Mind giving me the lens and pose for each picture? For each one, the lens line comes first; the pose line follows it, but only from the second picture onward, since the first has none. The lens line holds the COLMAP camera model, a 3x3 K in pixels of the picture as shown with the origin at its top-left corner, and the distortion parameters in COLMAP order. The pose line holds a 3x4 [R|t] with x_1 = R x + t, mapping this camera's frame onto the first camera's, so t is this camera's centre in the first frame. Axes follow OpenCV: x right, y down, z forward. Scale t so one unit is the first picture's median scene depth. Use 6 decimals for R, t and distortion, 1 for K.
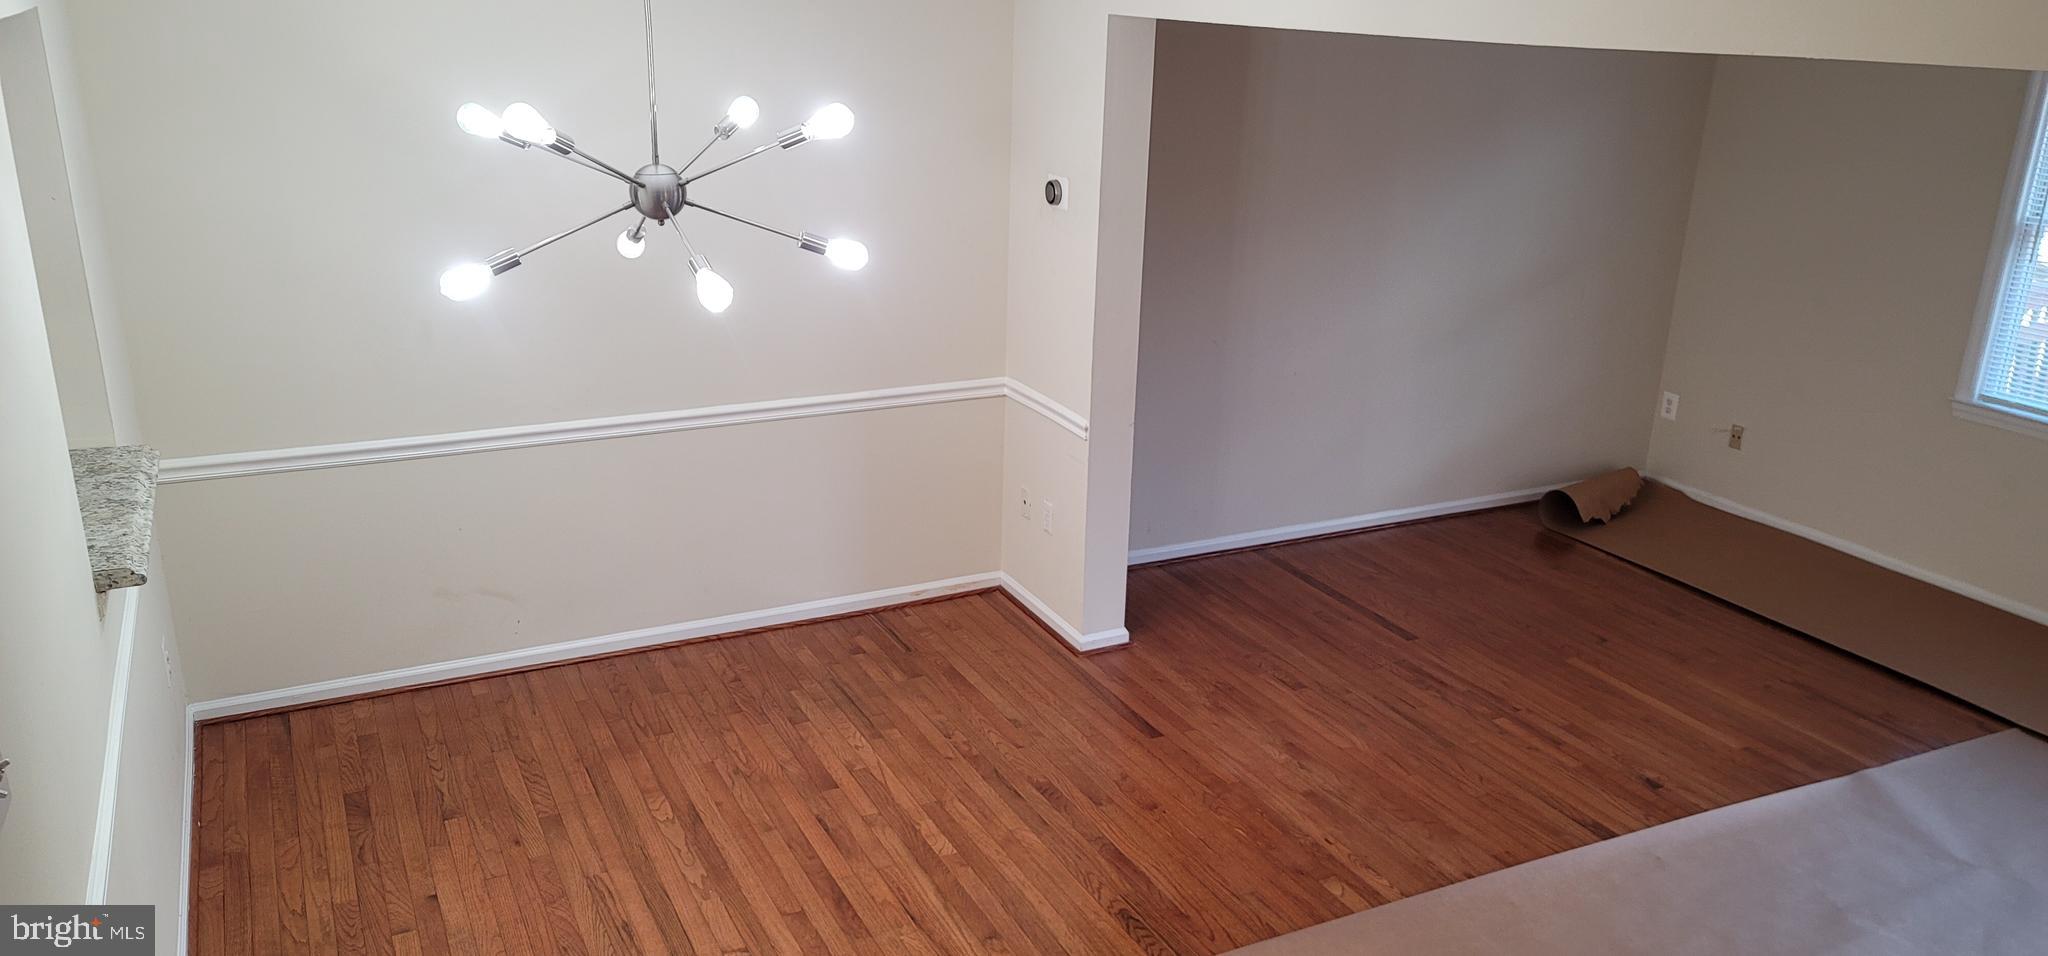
lens RADIAL K [[1516.5, 0, 1040.5], [0, 1516.5, 483.0], [0, 0, 1]] dist [0.054326, -0.006732]
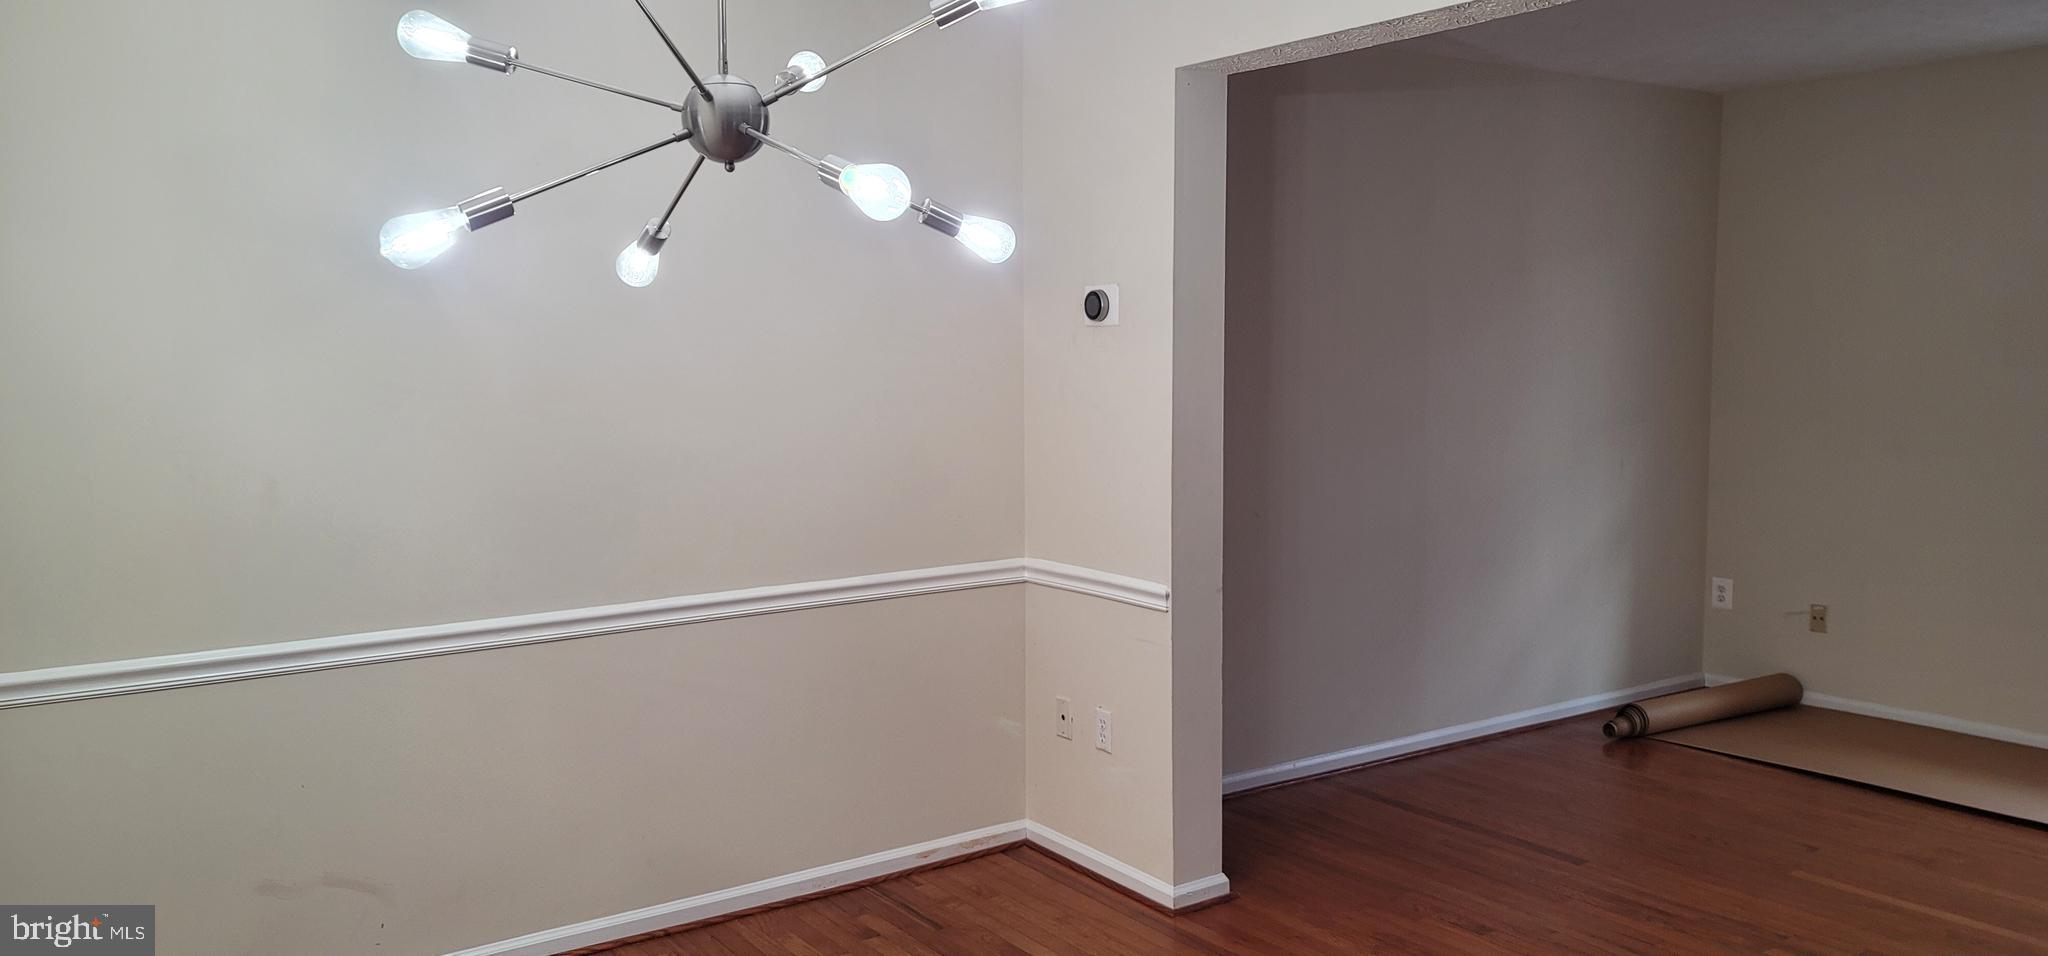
lens RADIAL K [[1516.5, 0, 1007.2], [0, 1516.5, 455.2], [0, 0, 1]] dist [0.054326, -0.006732]
pose [[0.991113, -0.045988, 0.124822, -0.132353], [0.074441, 0.969400, -0.233929, 0.063629], [-0.110244, 0.241142, 0.964208, 0.242231]]
